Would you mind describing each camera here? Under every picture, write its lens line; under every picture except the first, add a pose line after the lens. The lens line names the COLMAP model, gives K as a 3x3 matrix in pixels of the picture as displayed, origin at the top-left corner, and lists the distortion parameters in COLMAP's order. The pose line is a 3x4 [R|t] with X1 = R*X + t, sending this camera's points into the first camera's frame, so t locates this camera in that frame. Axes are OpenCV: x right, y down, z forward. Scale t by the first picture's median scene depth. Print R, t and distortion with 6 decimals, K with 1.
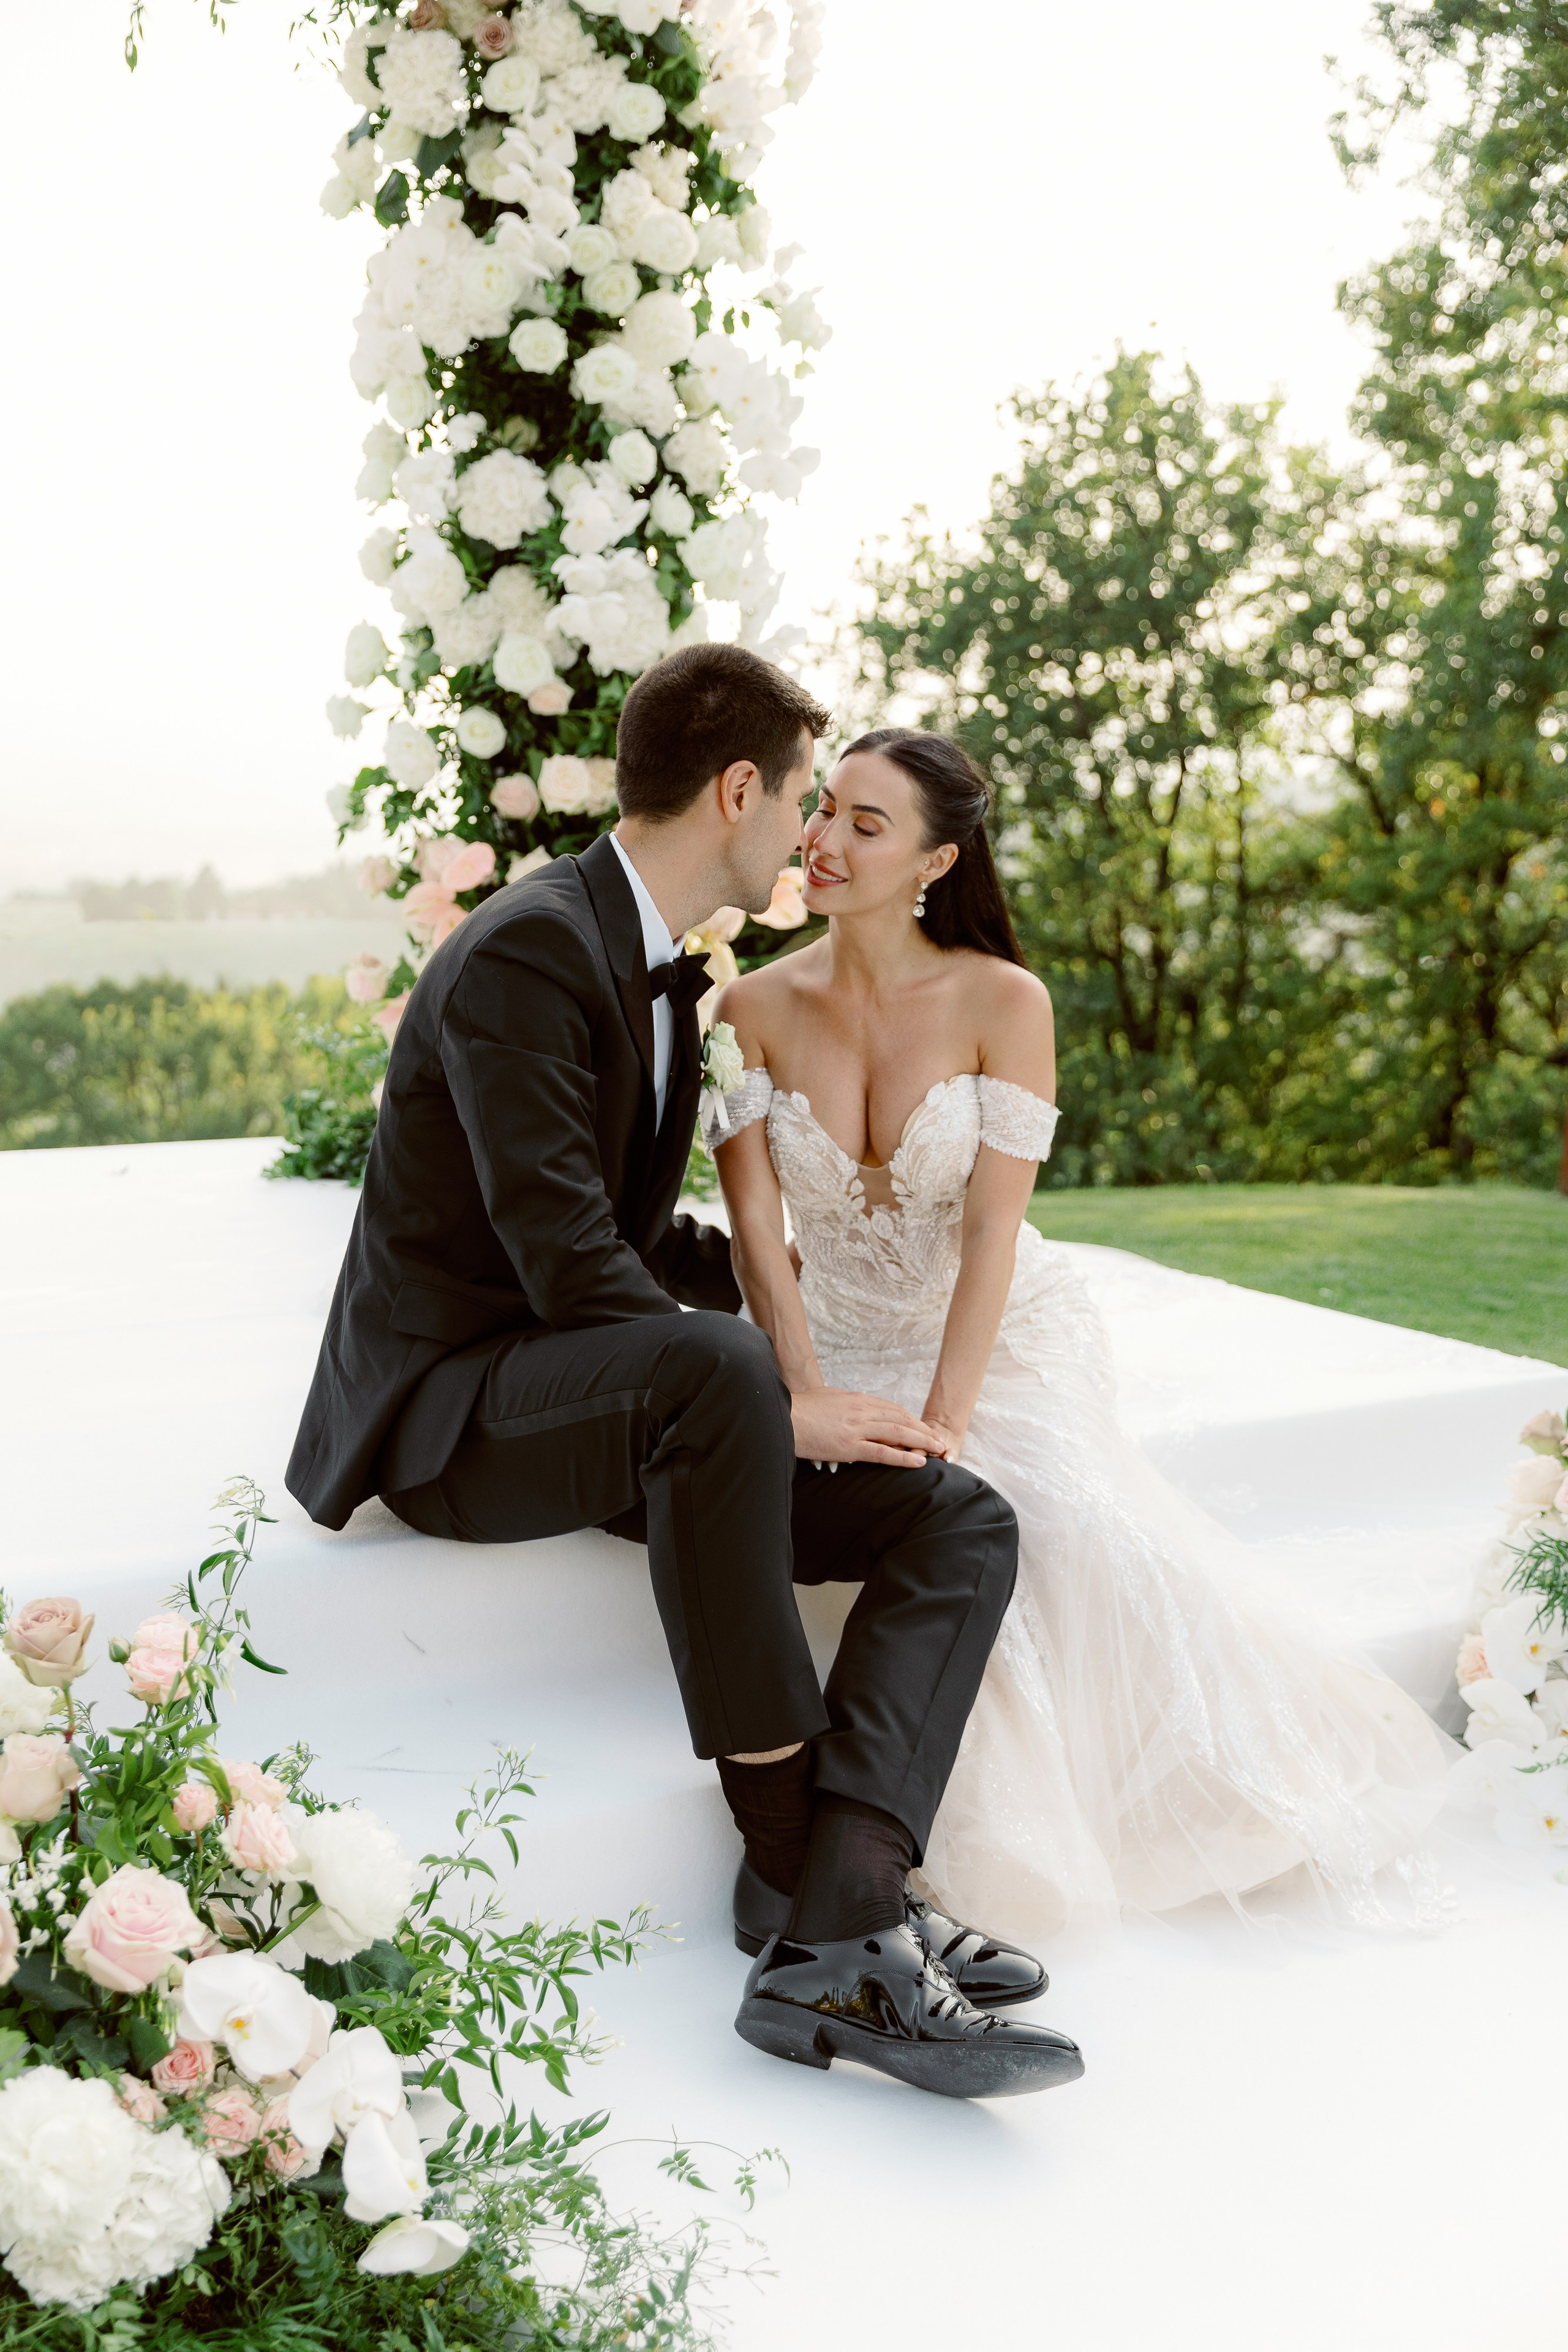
lens RADIAL K [[2682.7, 0, 788.5], [0, 2682.7, 1180.3], [0, 0, 1]] dist [0.004532, 0.000000]
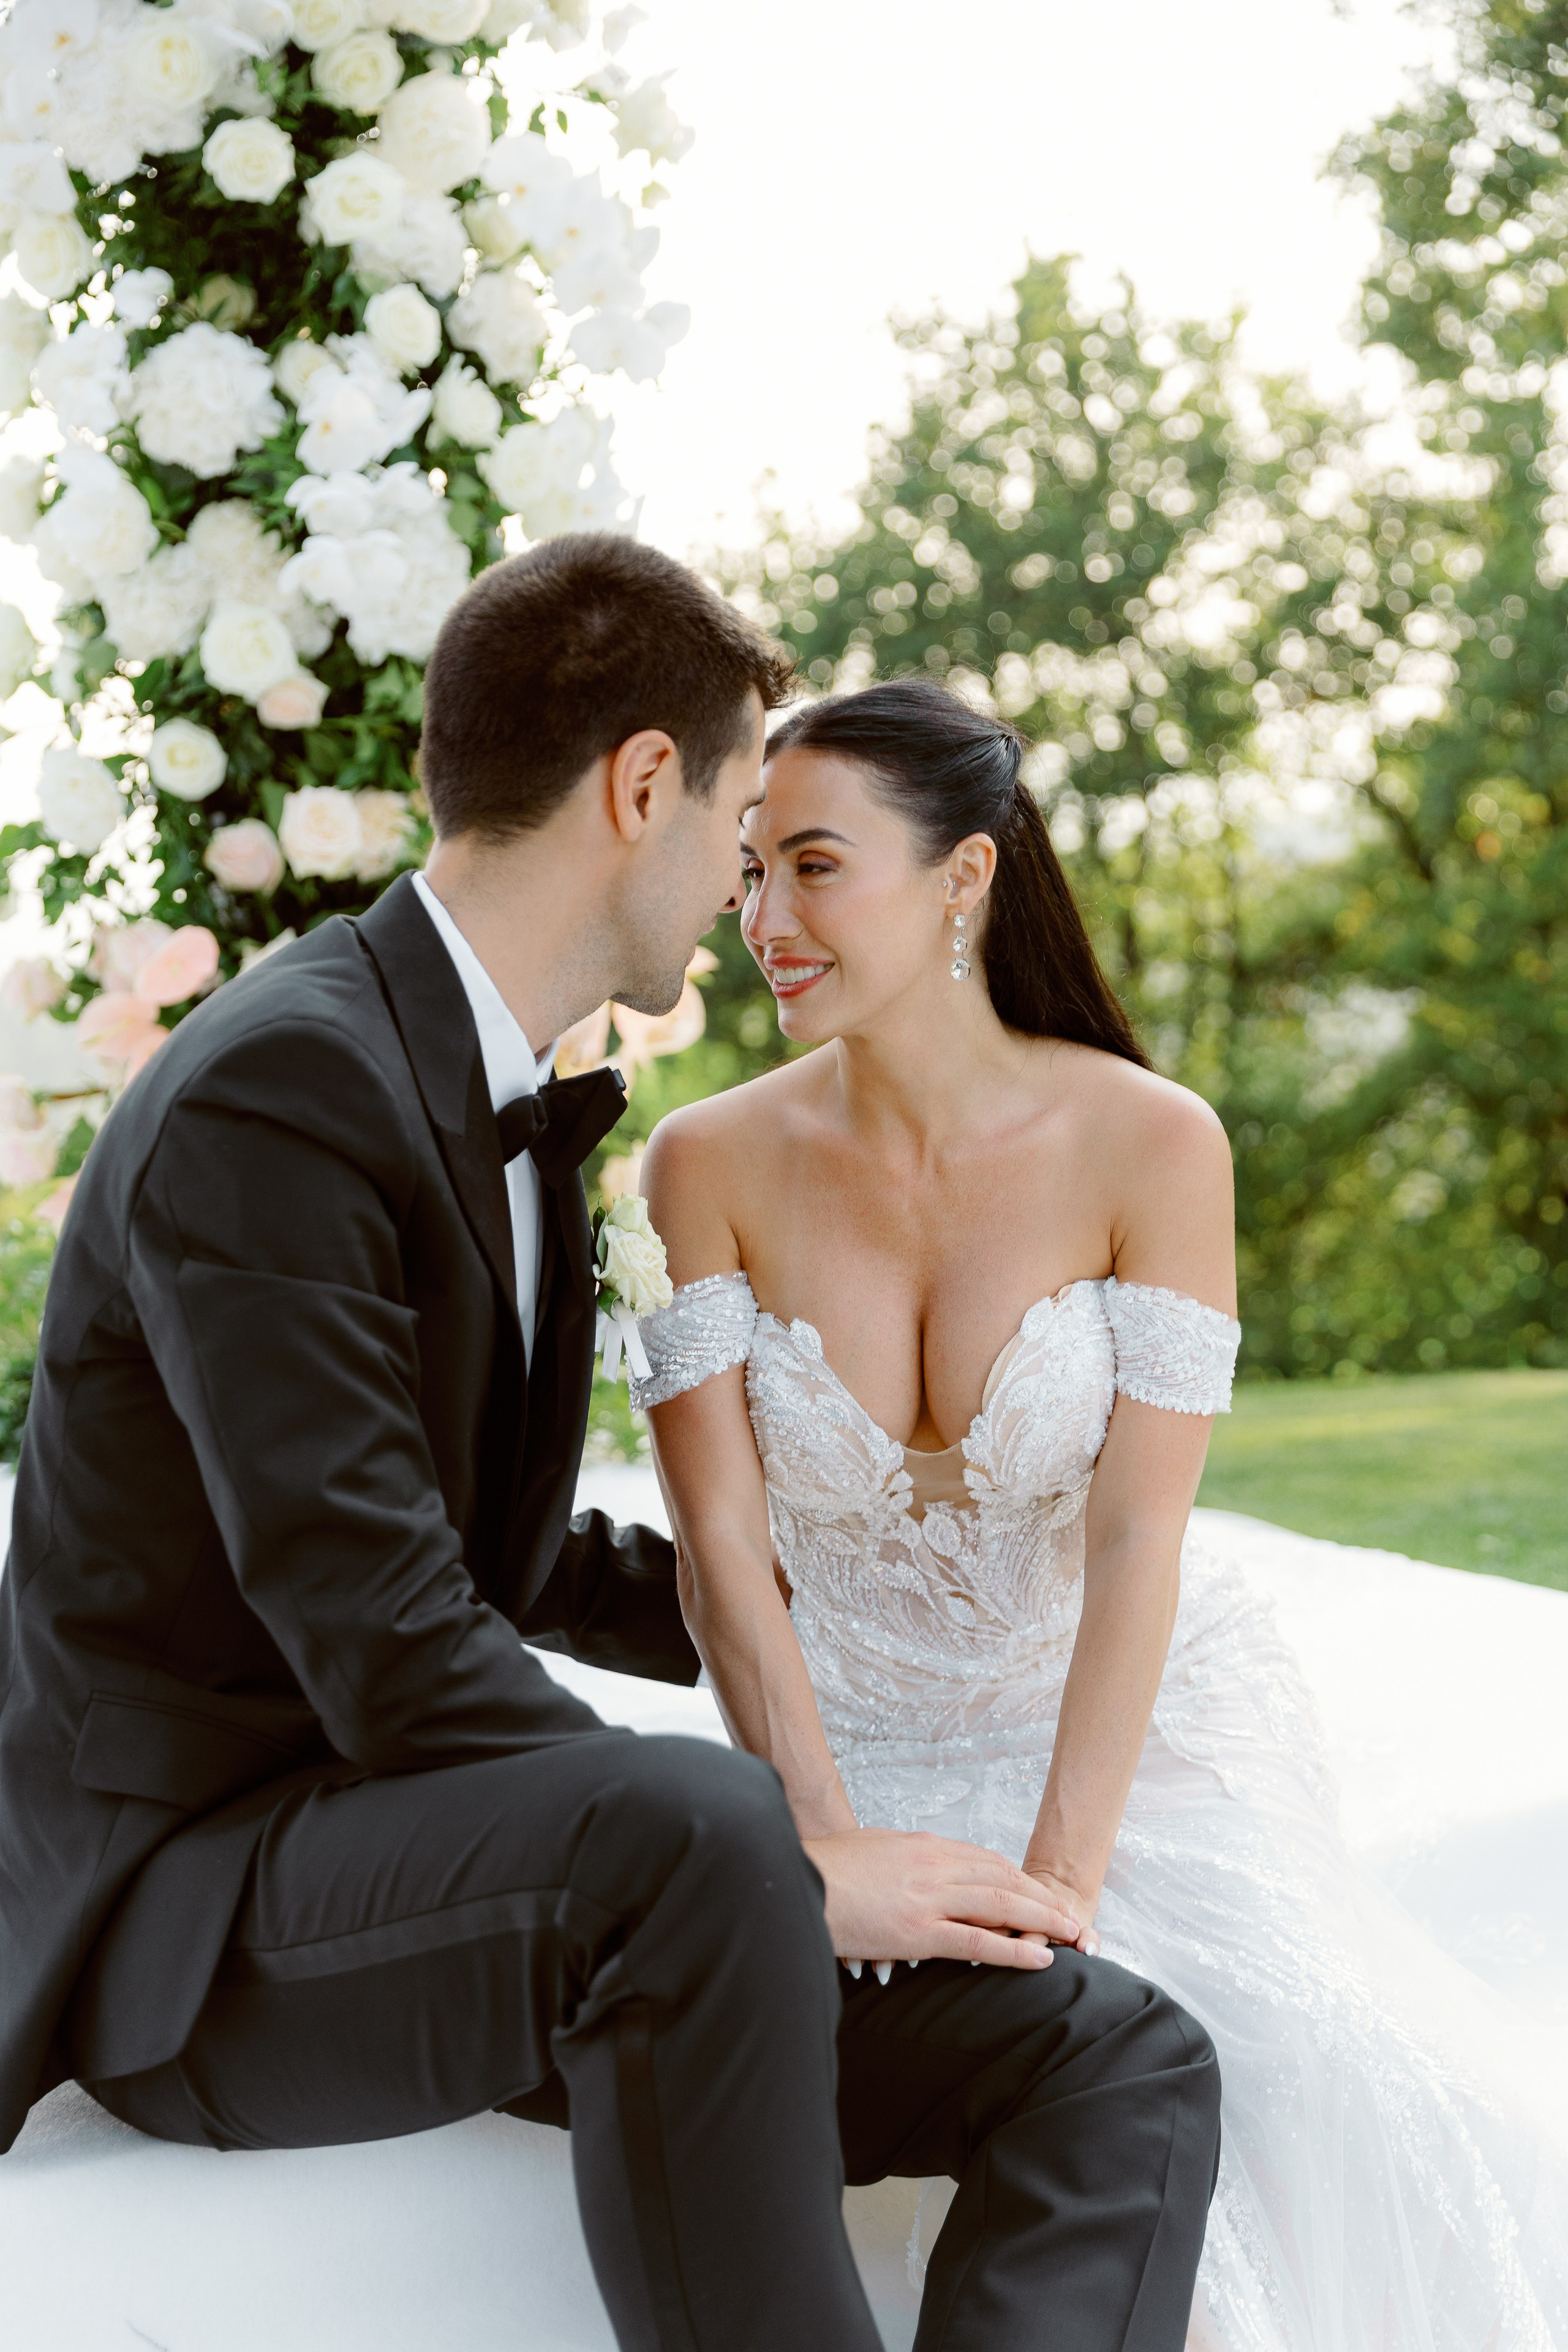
lens RADIAL K [[3482.9, 0, 767.7], [0, 3482.9, 1261.1], [0, 0, 1]] dist [-0.035888, 0.000000]
pose [[0.997569, -0.052420, 0.045926, -0.020303], [0.053925, 0.998027, -0.032155, -0.012494], [-0.044150, 0.034554, 0.998427, 0.166536]]
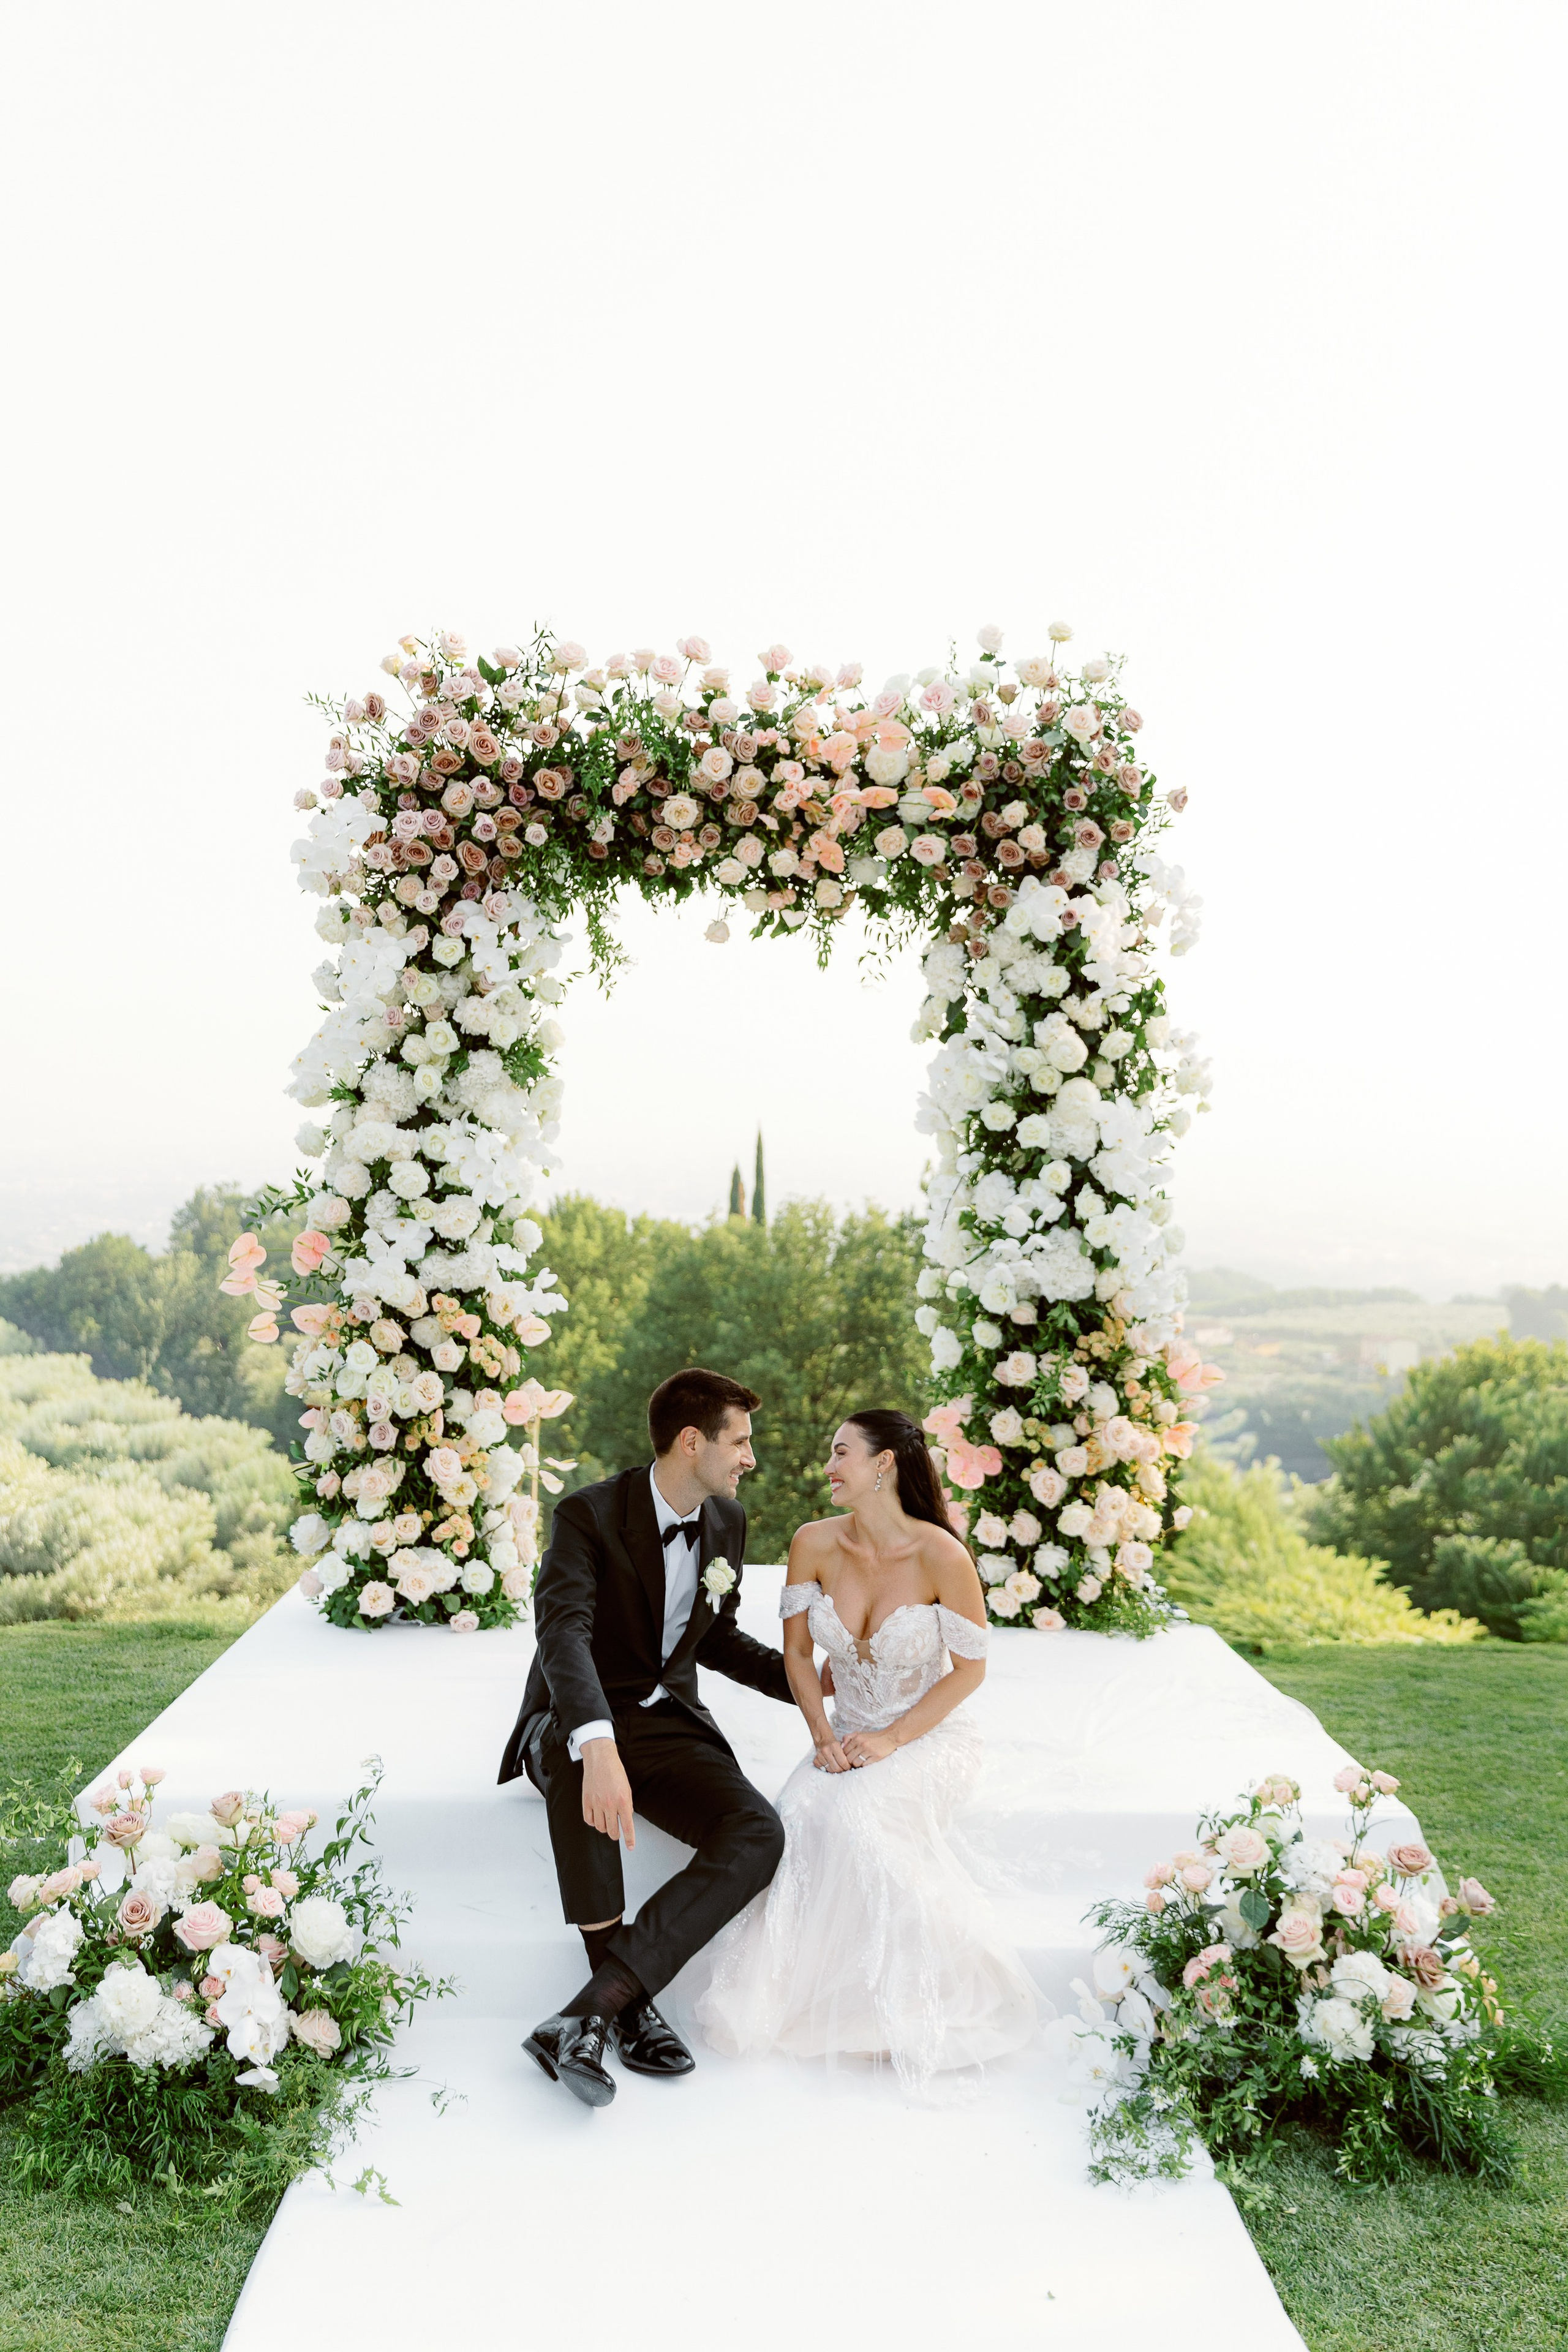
lens RADIAL K [[2137.6, 0, 764.4], [0, 2137.6, 1173.9], [0, 0, 1]] dist [0.013714, 0.000000]
pose [[0.848584, -0.013739, -0.528882, 0.482482], [-0.070904, 0.987691, -0.139423, -0.070884], [0.524288, 0.155812, 0.837165, -0.208662]]
